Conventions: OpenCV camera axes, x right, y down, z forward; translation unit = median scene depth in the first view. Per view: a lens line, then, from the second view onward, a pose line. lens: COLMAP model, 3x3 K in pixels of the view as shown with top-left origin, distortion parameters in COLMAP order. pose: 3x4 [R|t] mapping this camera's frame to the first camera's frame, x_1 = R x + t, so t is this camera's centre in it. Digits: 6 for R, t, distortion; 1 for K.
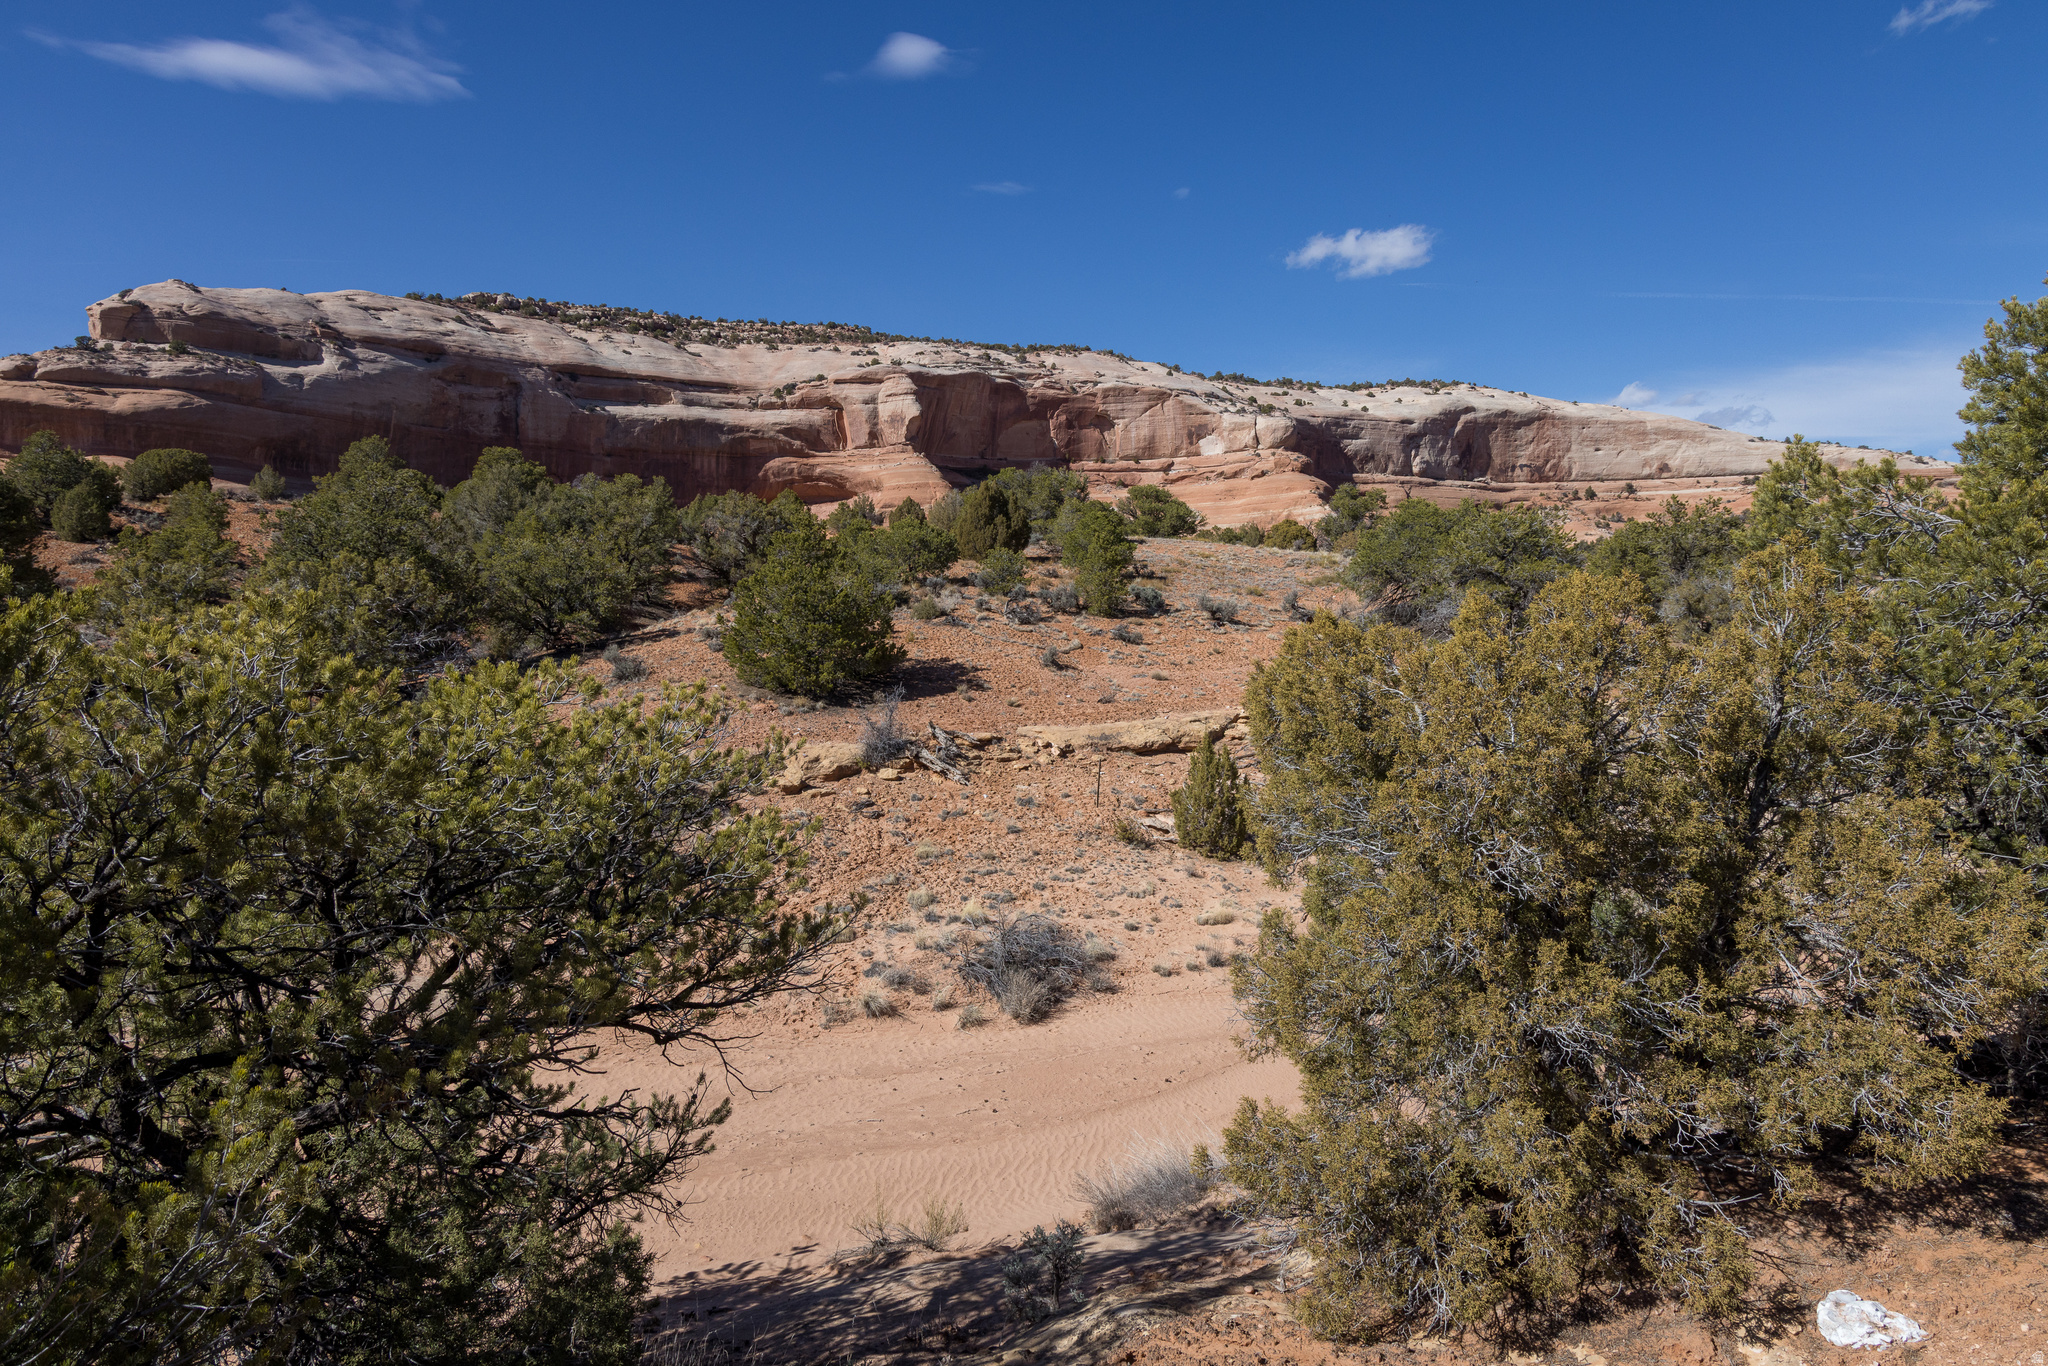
lens RADIAL K [[1351.4, 0, 1014.6], [0, 1351.4, 684.0], [0, 0, 1]] dist [-0.002896, 0.001379]
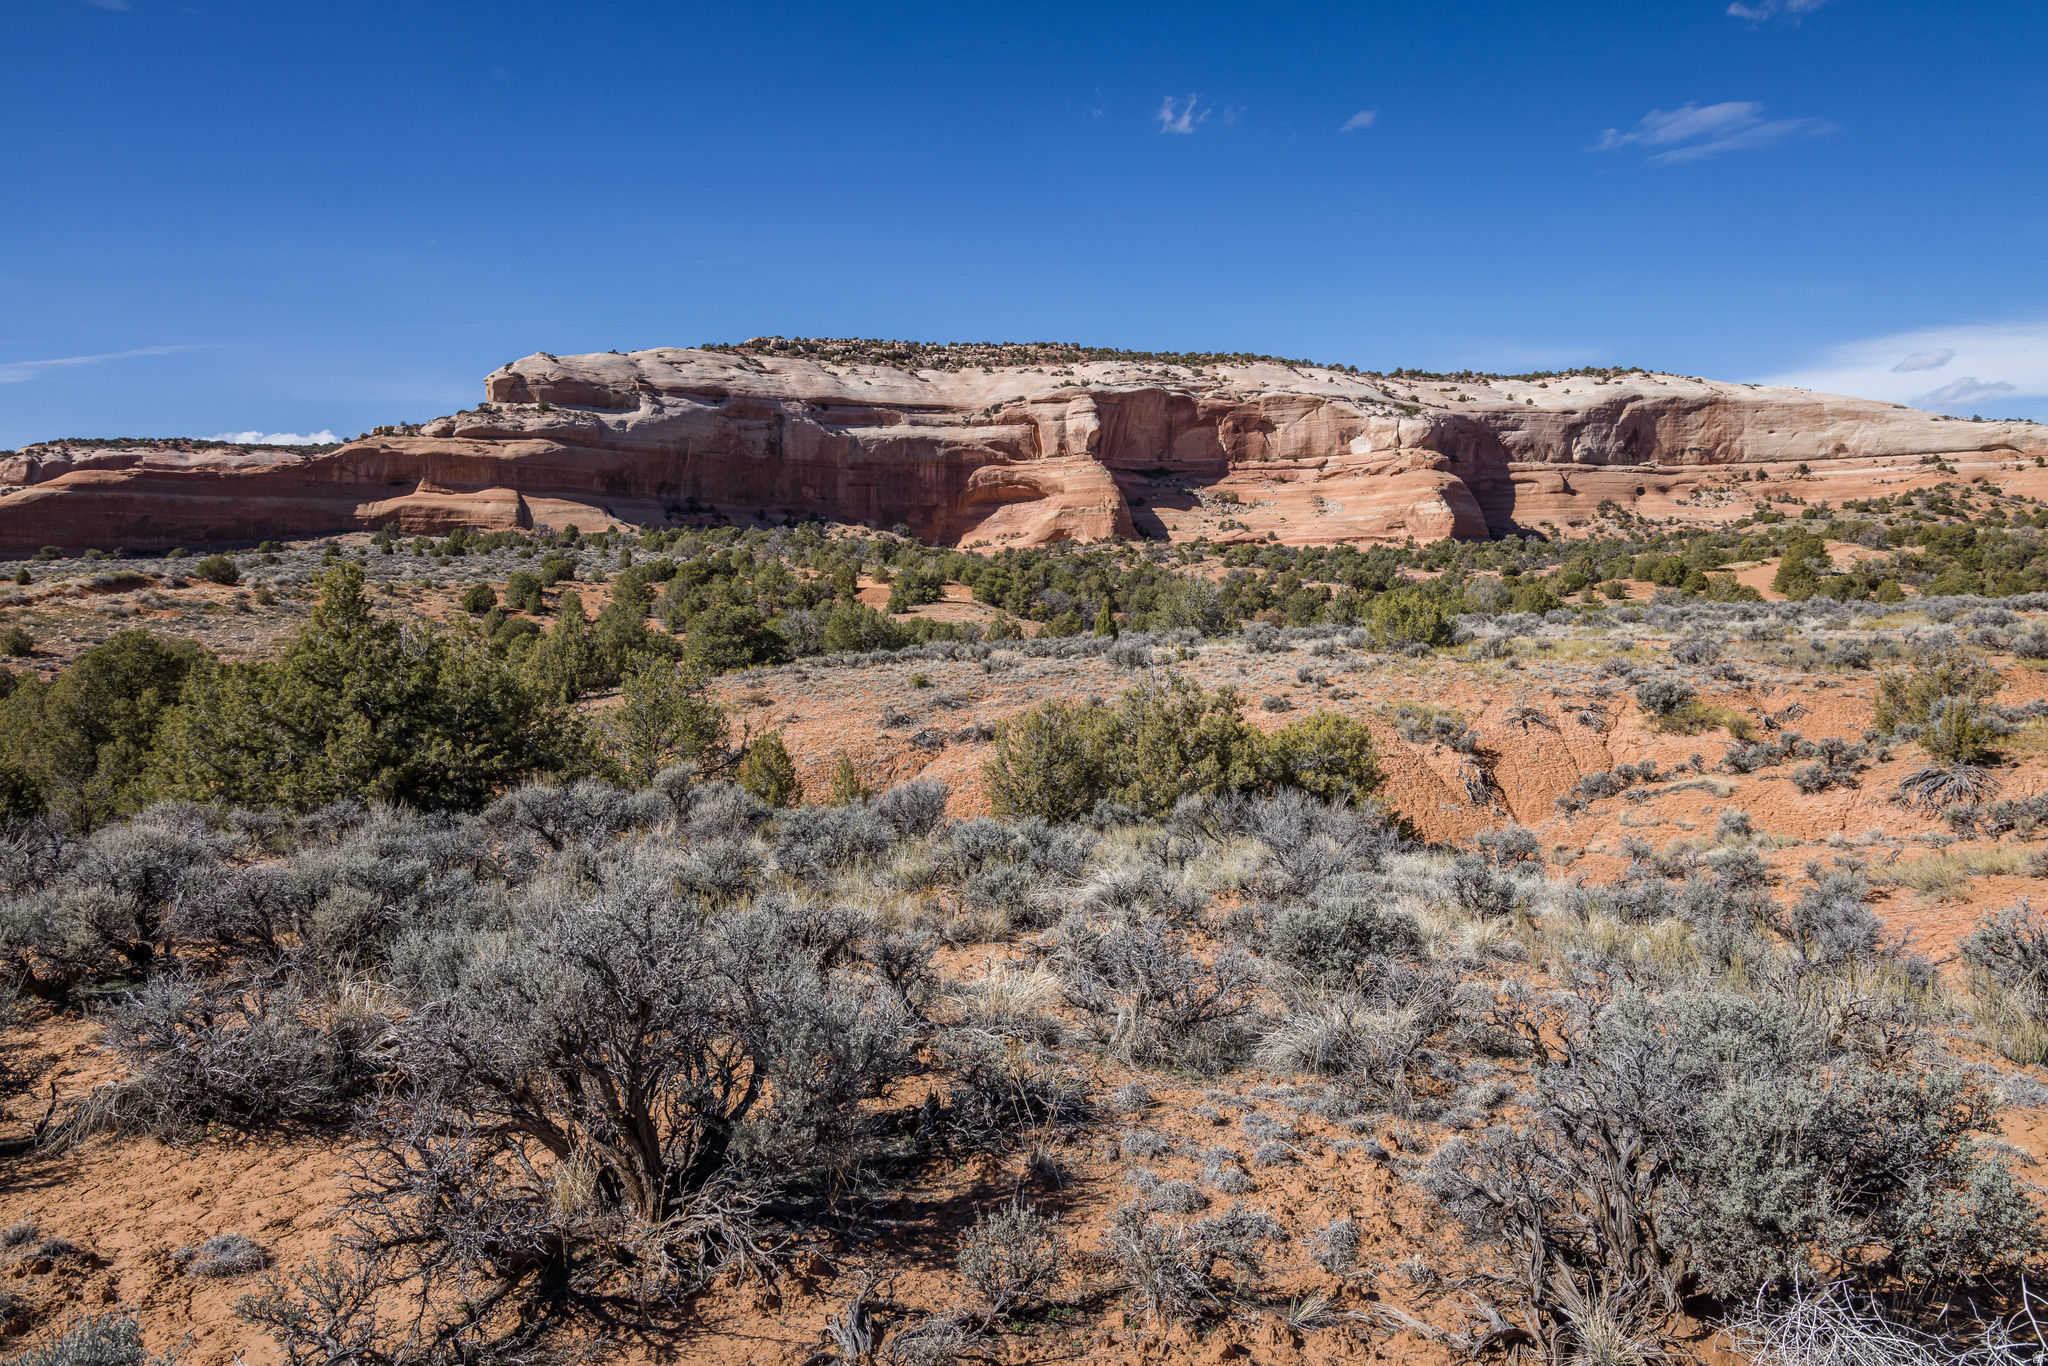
lens RADIAL K [[1351.4, 0, 1028.6], [0, 1351.4, 680.1], [0, 0, 1]] dist [-0.002896, 0.001379]
pose [[0.979740, 0.014113, -0.199778, 0.102275], [-0.008927, 0.999600, 0.026835, -0.006000], [0.200076, -0.024507, 0.979474, -0.181611]]
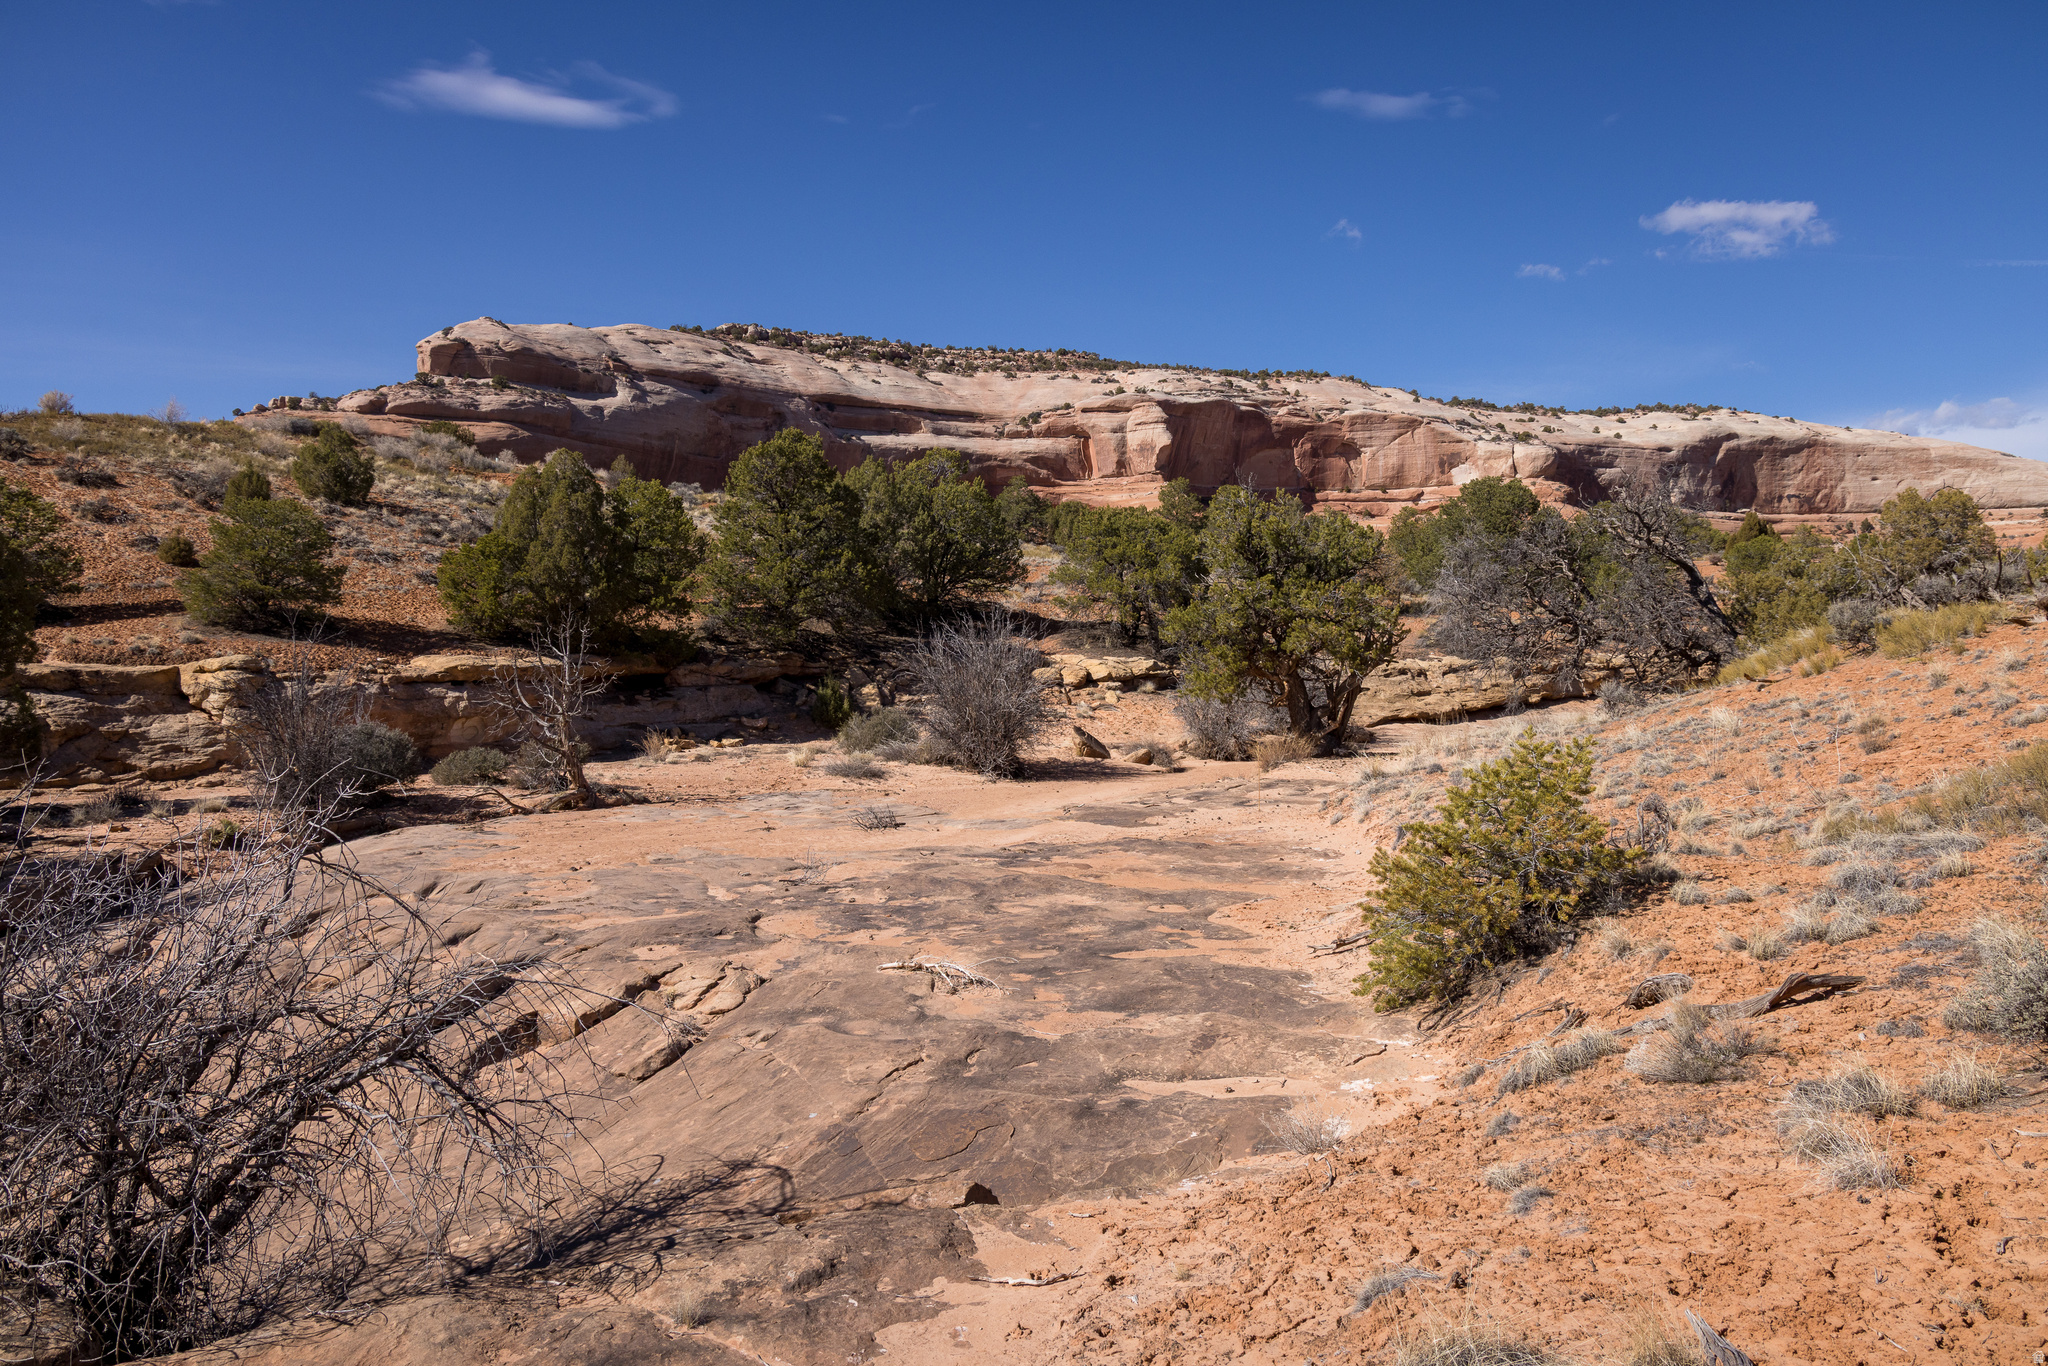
lens RADIAL K [[1479.7, 0, 1025.2], [0, 1479.7, 675.9], [0, 0, 1]] dist [-0.000808, 0.000778]
pose [[0.995722, 0.013913, -0.091344, -0.067539], [-0.017296, 0.999189, -0.036353, 0.010295], [0.090764, 0.037777, 0.995156, -0.070663]]
